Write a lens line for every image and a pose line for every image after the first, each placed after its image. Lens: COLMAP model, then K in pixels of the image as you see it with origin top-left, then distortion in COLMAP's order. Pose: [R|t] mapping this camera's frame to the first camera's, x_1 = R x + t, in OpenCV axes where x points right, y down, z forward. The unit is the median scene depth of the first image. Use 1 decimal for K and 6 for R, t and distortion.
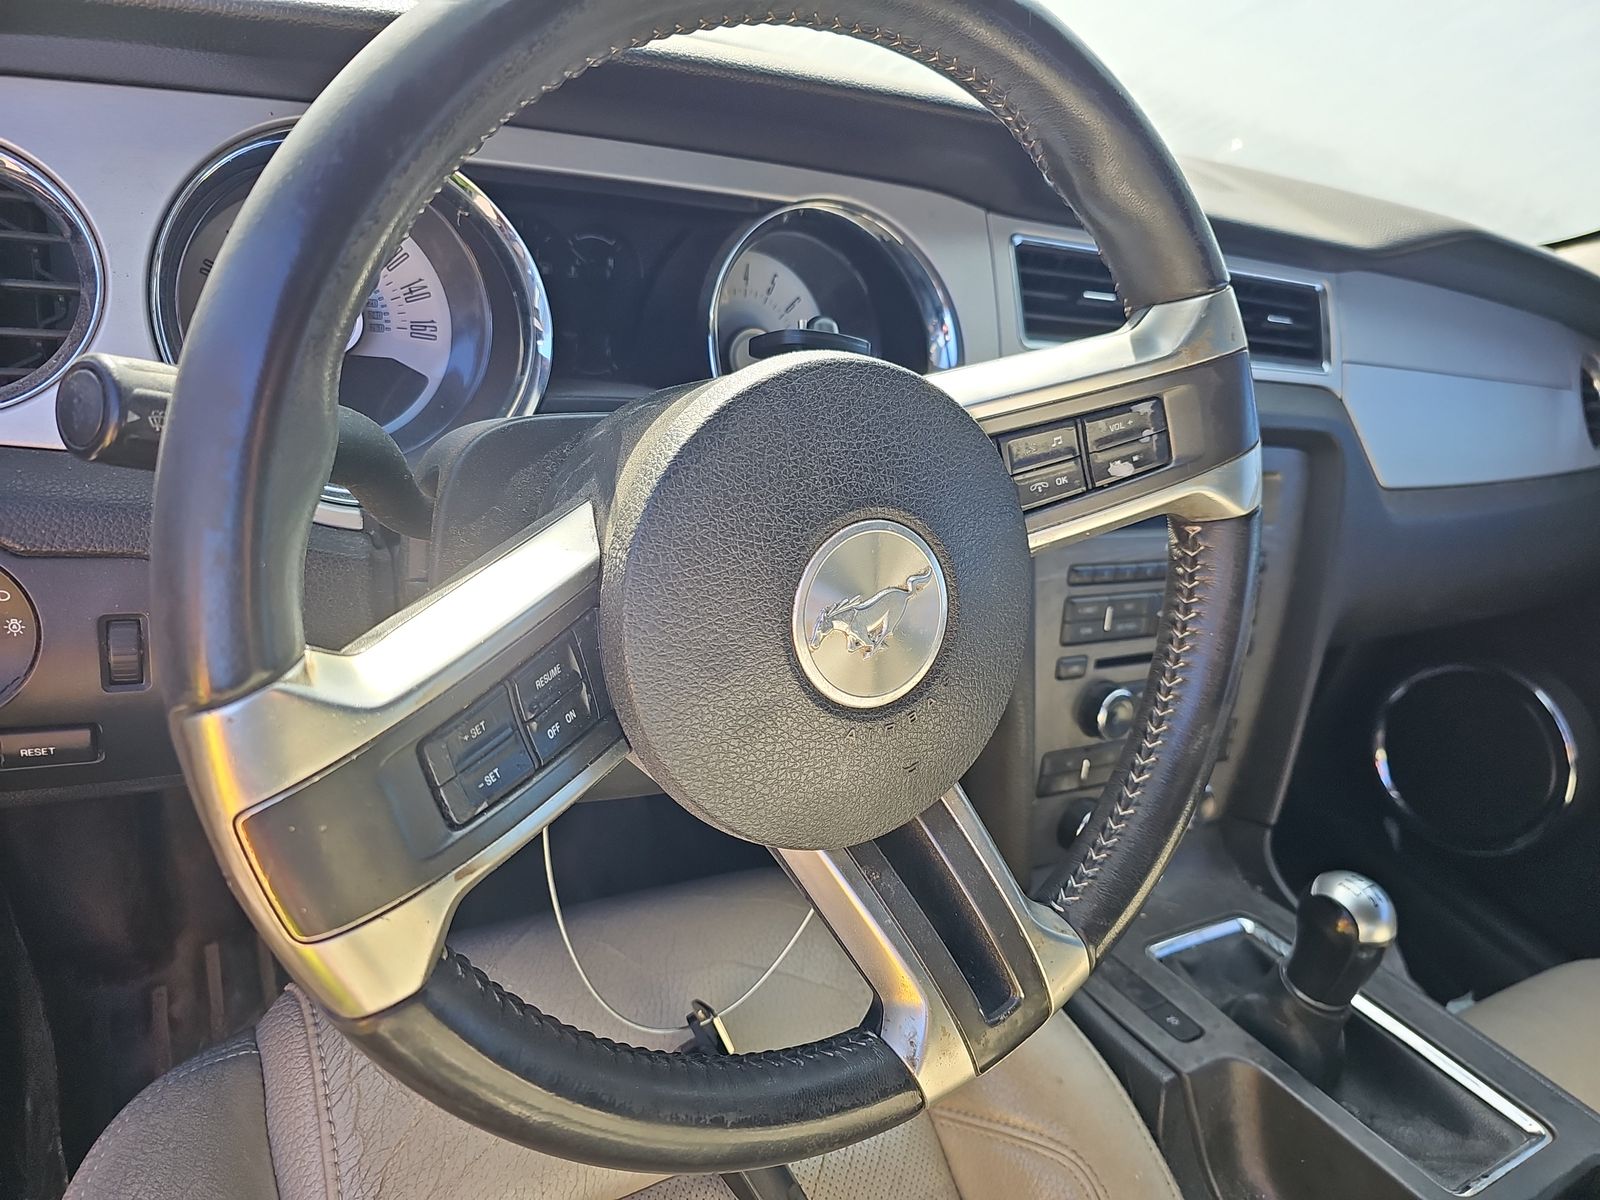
lens RADIAL K [[1085.7, 0, 798.0], [0, 1085.7, 613.1], [0, 0, 1]] dist [0.041916, -0.037586]
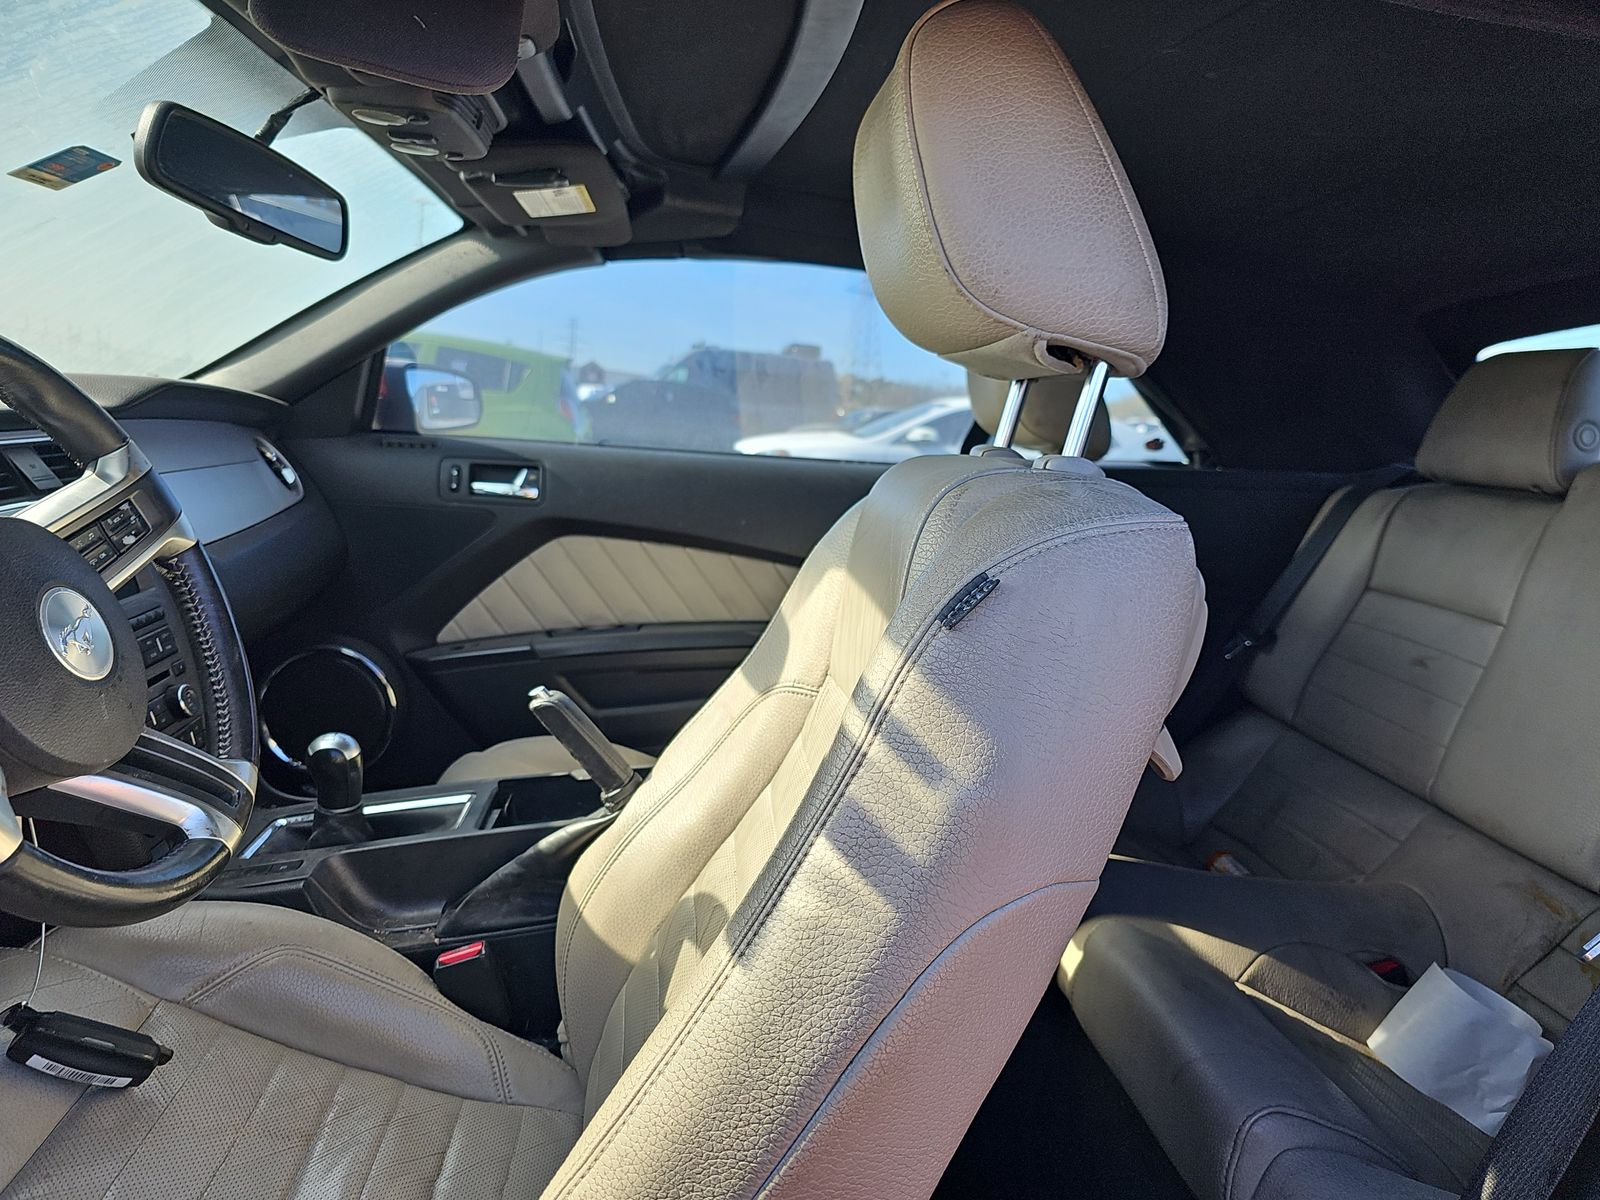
lens RADIAL K [[1085.7, 0, 808.2], [0, 1085.7, 590.2], [0, 0, 1]] dist [0.041916, -0.037586]
pose [[0.409734, -0.354353, 0.840566, -0.781608], [0.454509, 0.878245, 0.148687, 0.181068], [-0.790910, 0.321123, 0.520904, -0.821696]]
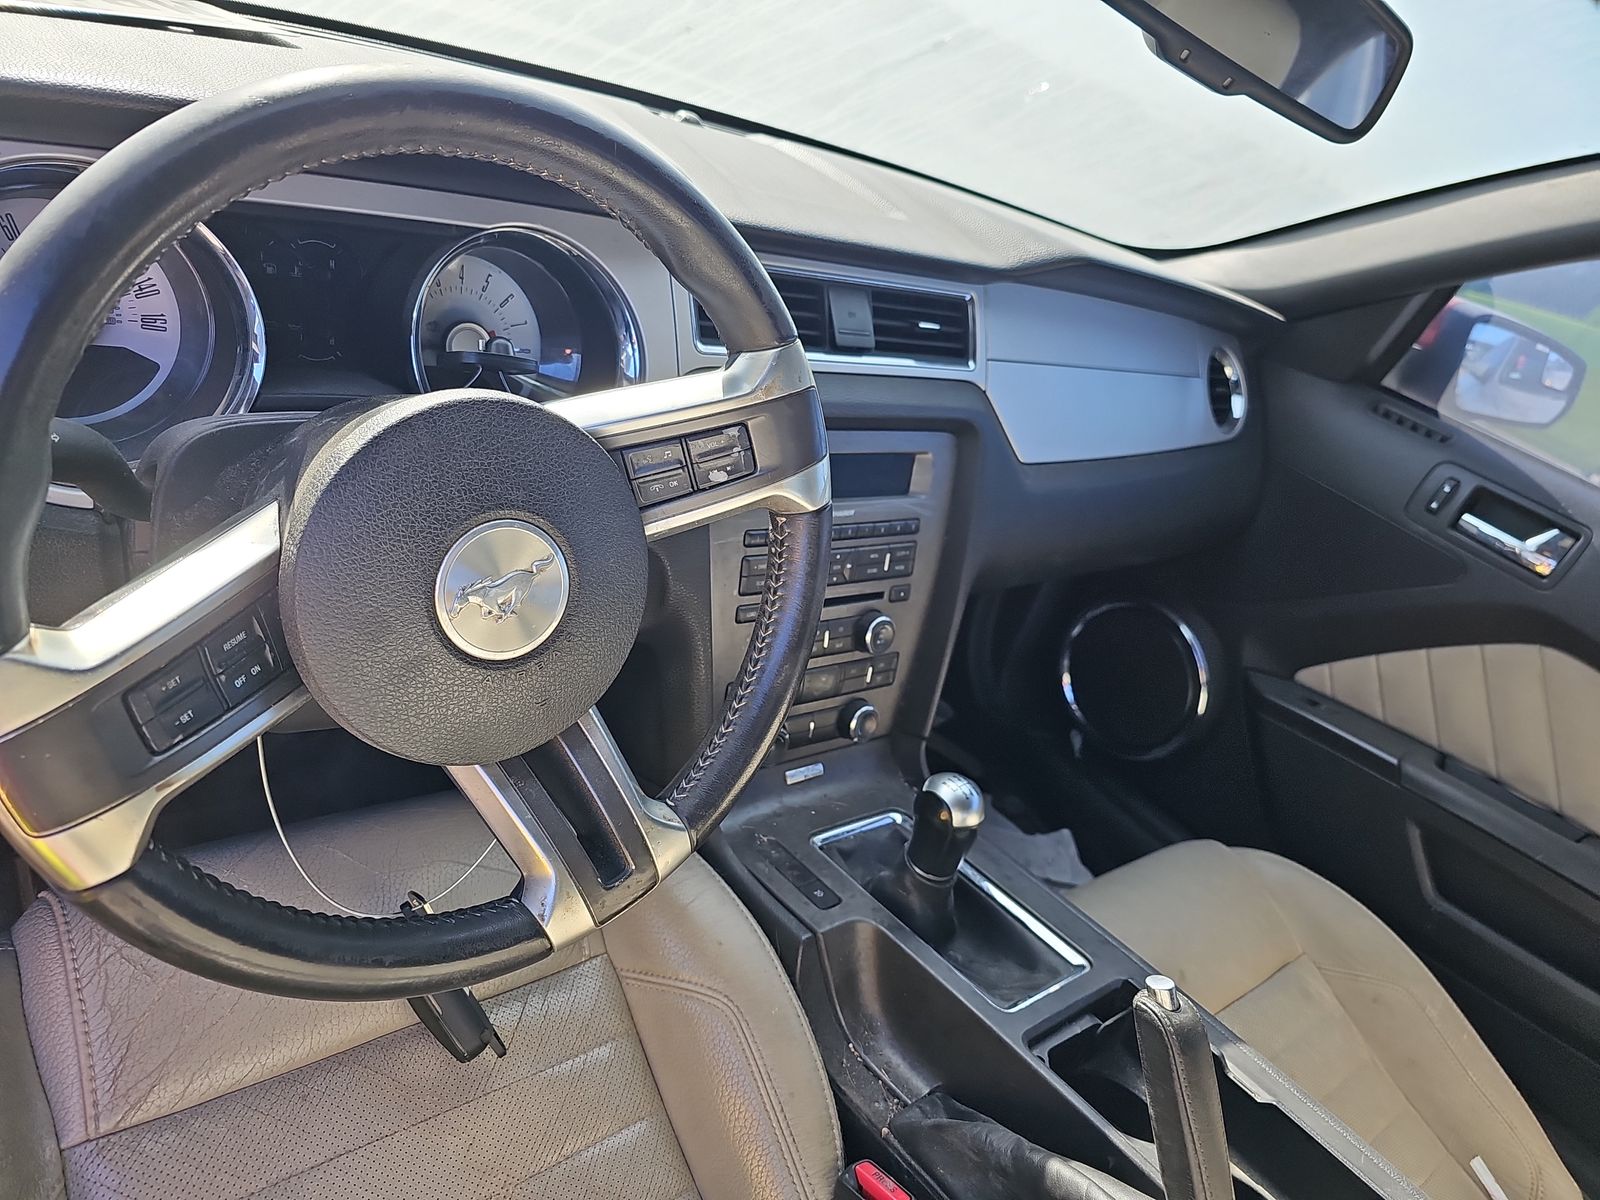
lens RADIAL K [[1085.7, 0, 793.1], [0, 1085.7, 598.0], [0, 0, 1]] dist [0.041916, -0.037586]
pose [[0.987637, 0.002574, 0.156735, 0.165414], [-0.011679, 0.998294, 0.057202, -0.055334], [-0.156320, -0.058325, 0.985983, -0.300503]]
